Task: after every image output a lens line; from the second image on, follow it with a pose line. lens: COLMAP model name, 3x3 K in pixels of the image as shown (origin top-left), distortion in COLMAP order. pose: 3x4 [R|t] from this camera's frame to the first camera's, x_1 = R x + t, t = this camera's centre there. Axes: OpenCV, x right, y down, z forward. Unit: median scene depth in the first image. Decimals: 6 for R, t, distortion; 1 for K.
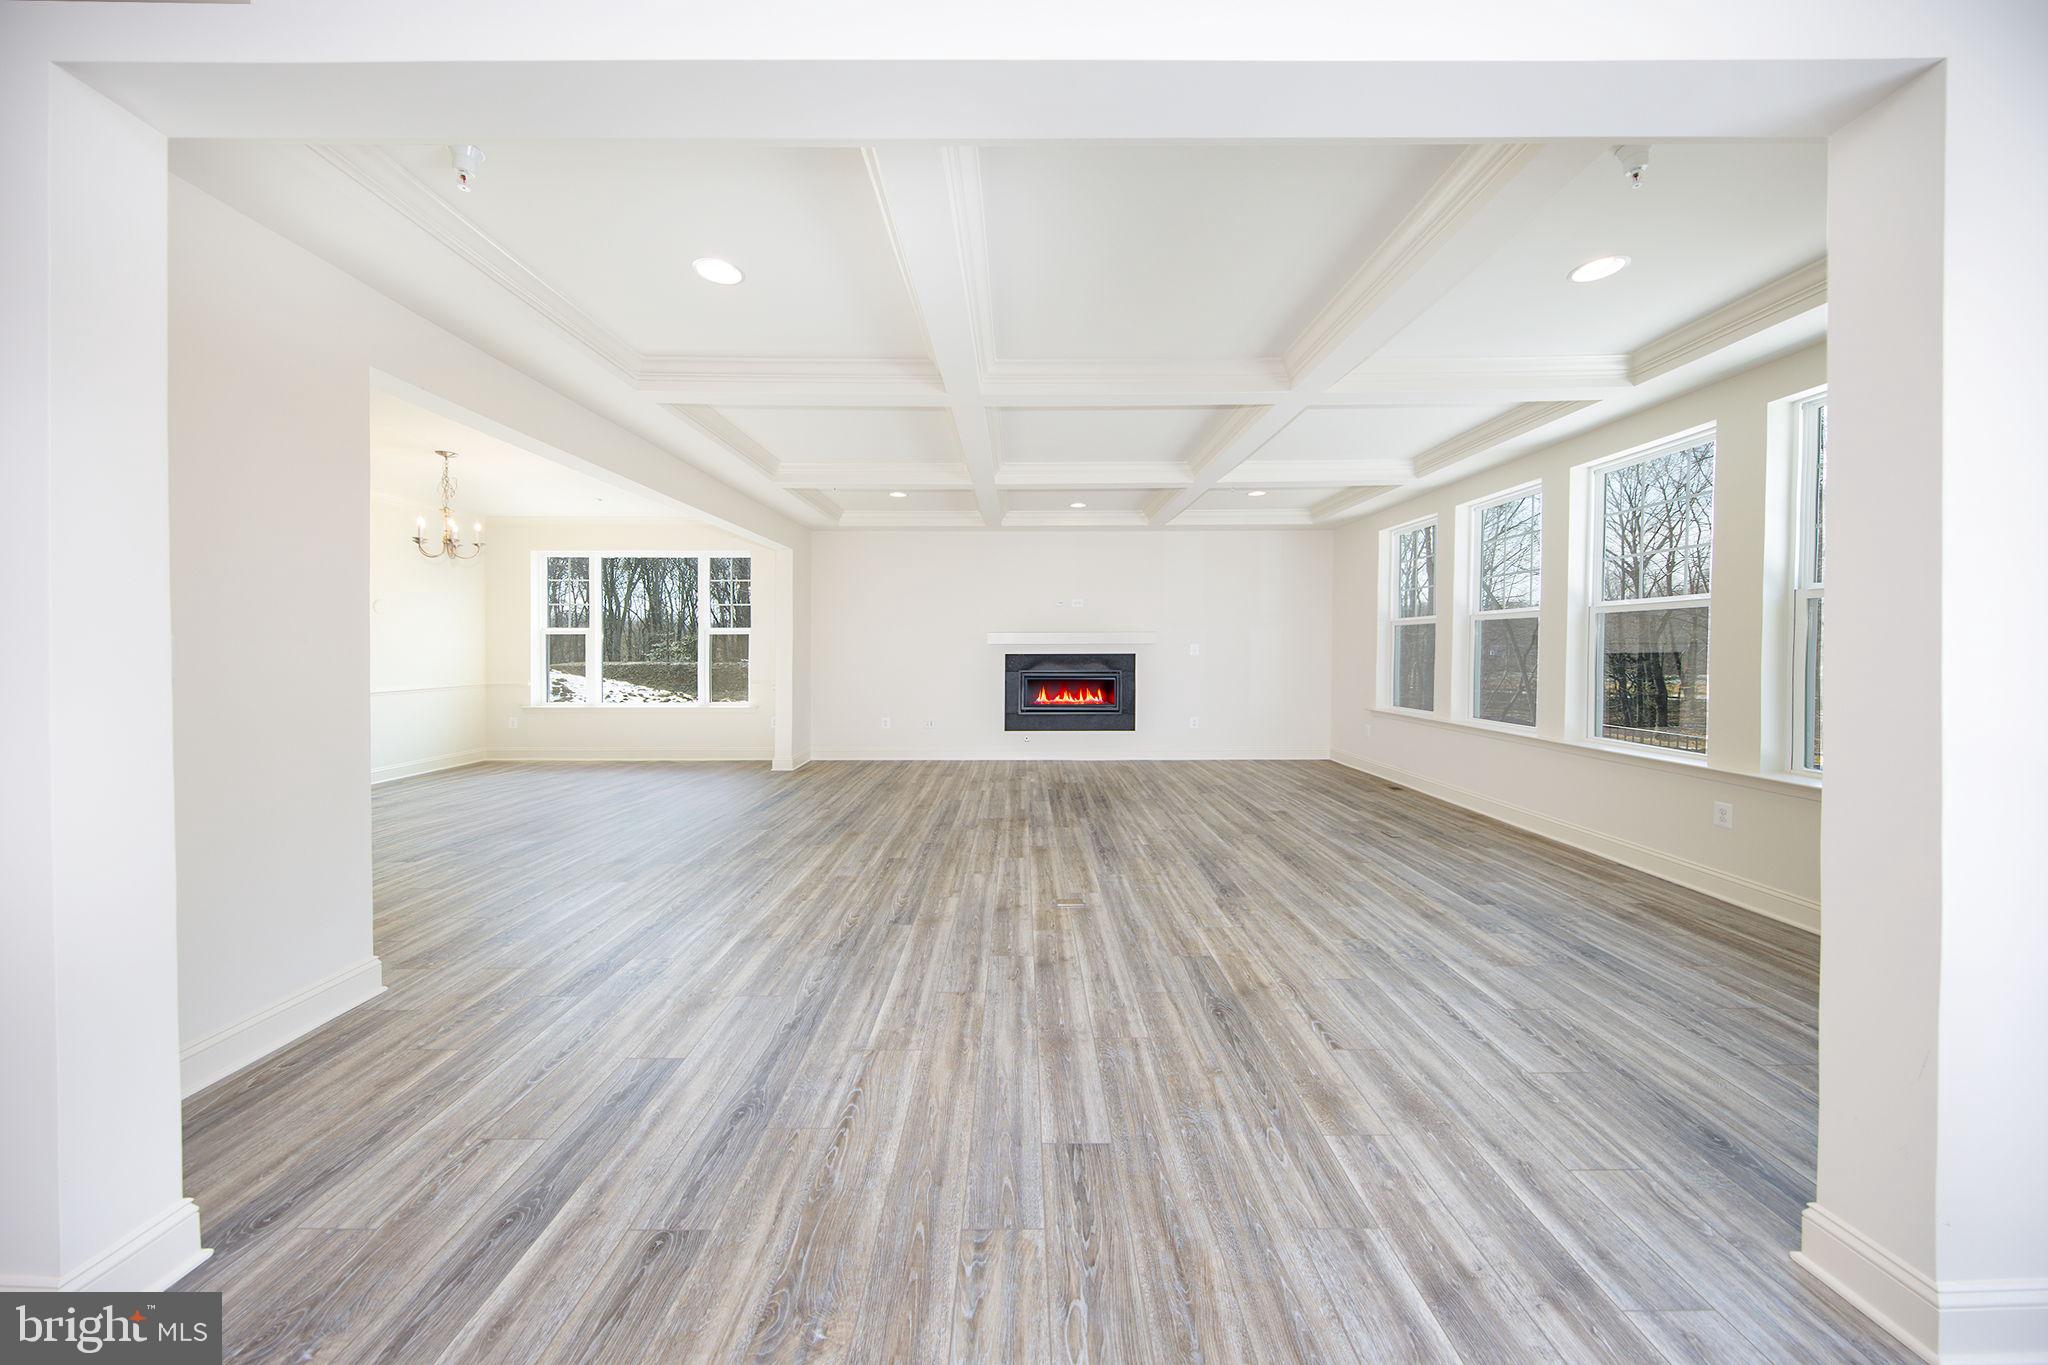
lens RADIAL K [[641.6, 0, 1048.7], [0, 641.6, 646.1], [0, 0, 1]] dist [0.000638, 0.000001]
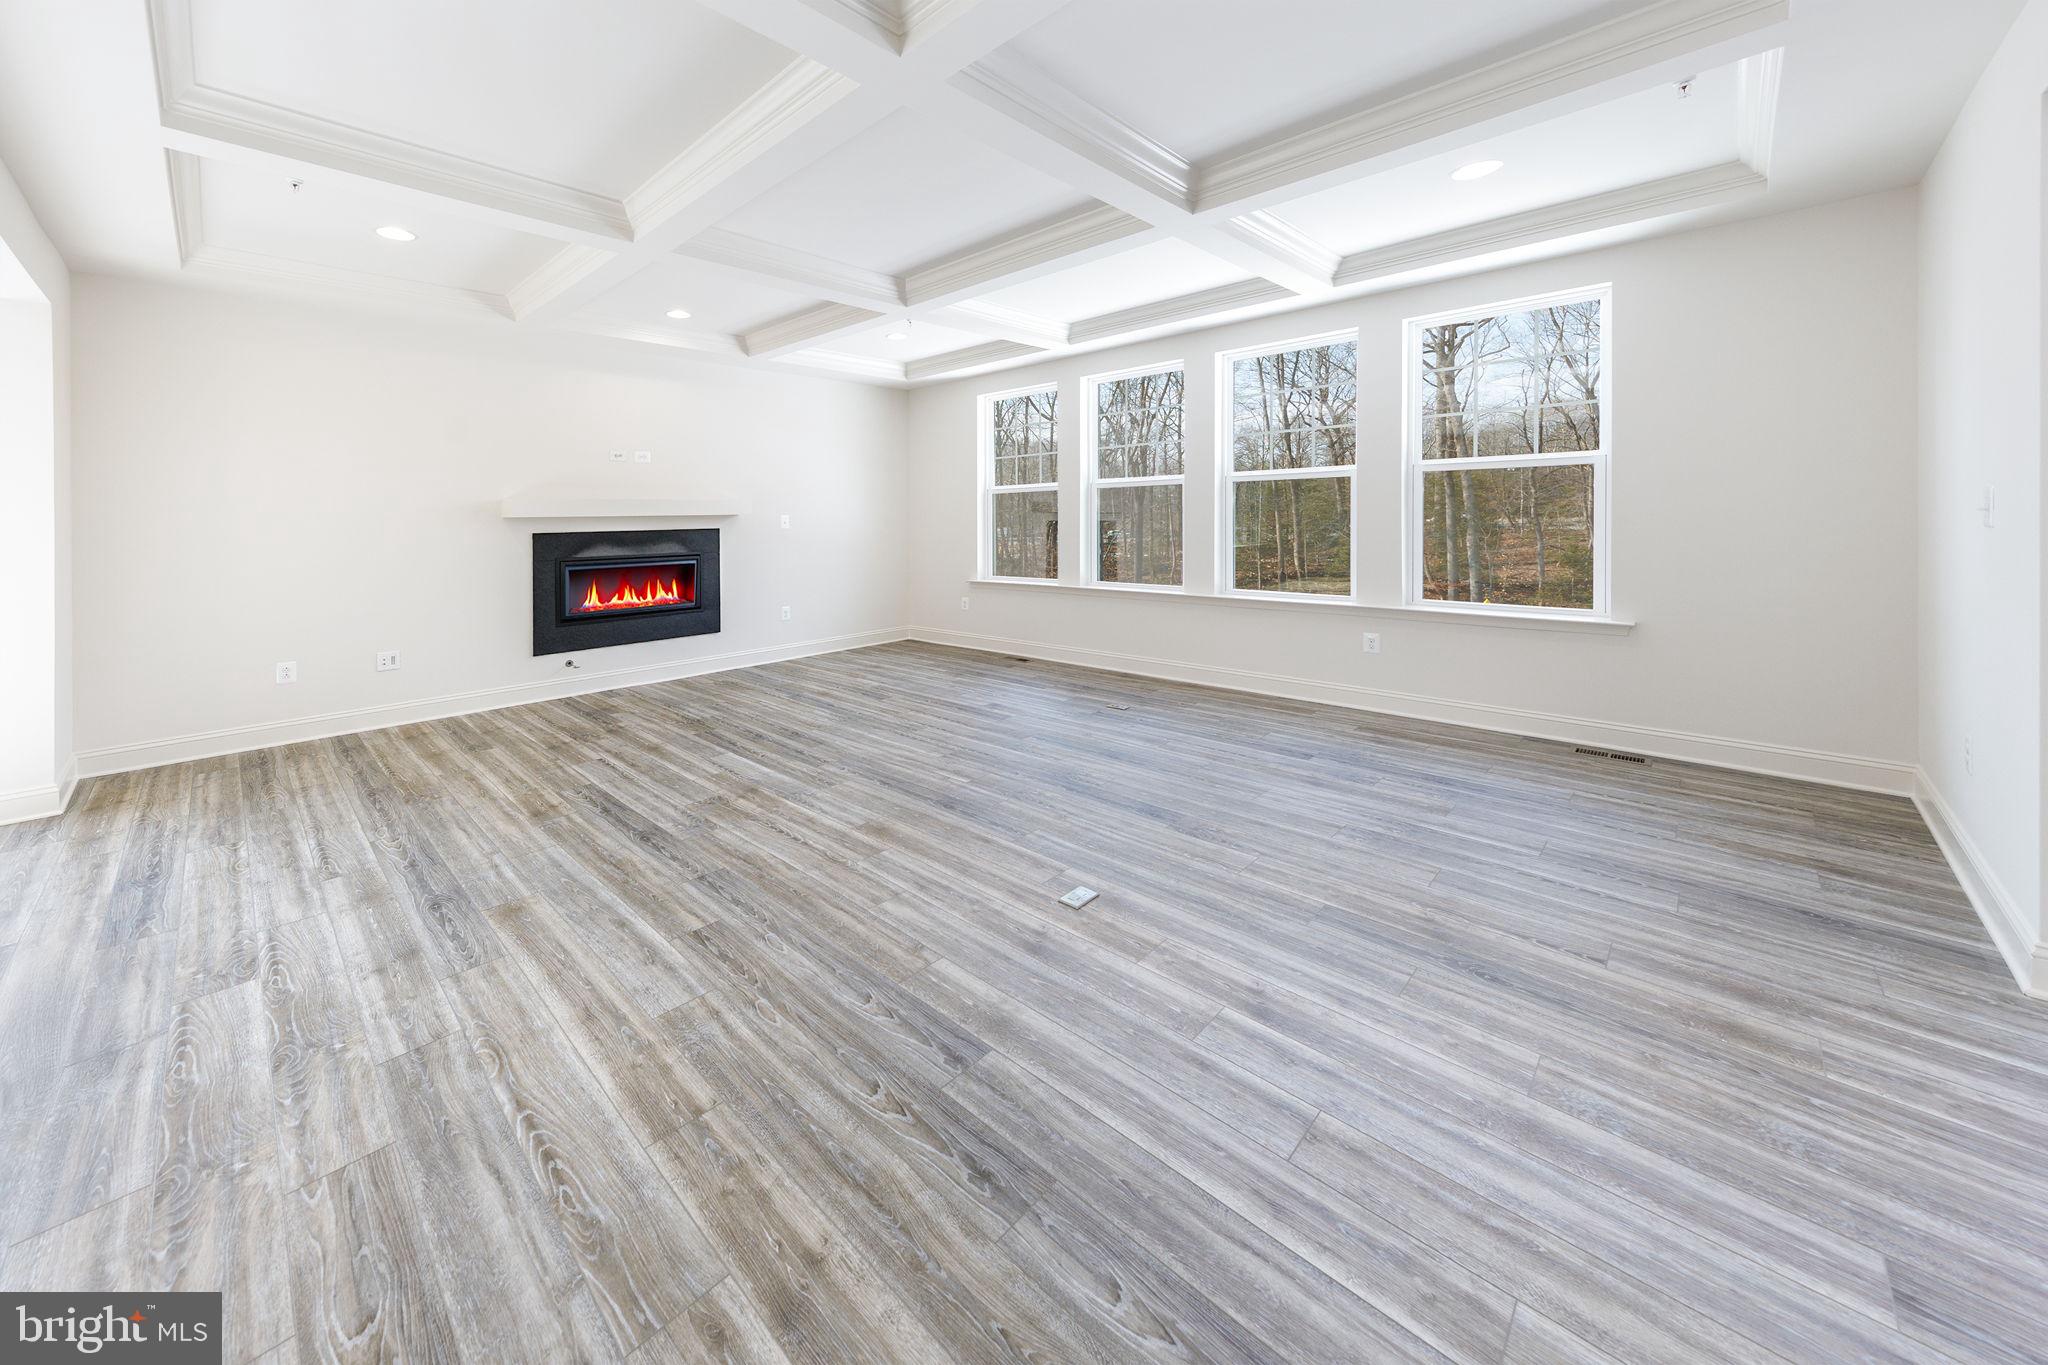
lens RADIAL K [[685.6, 0, 879.8], [0, 685.6, 637.6], [0, 0, 1]] dist [0.001791, 0.000256]
pose [[0.764076, -0.125956, 0.632711, -0.644685], [0.015227, 0.984003, 0.177501, -0.008133], [-0.644947, -0.125990, 0.753771, 0.716289]]
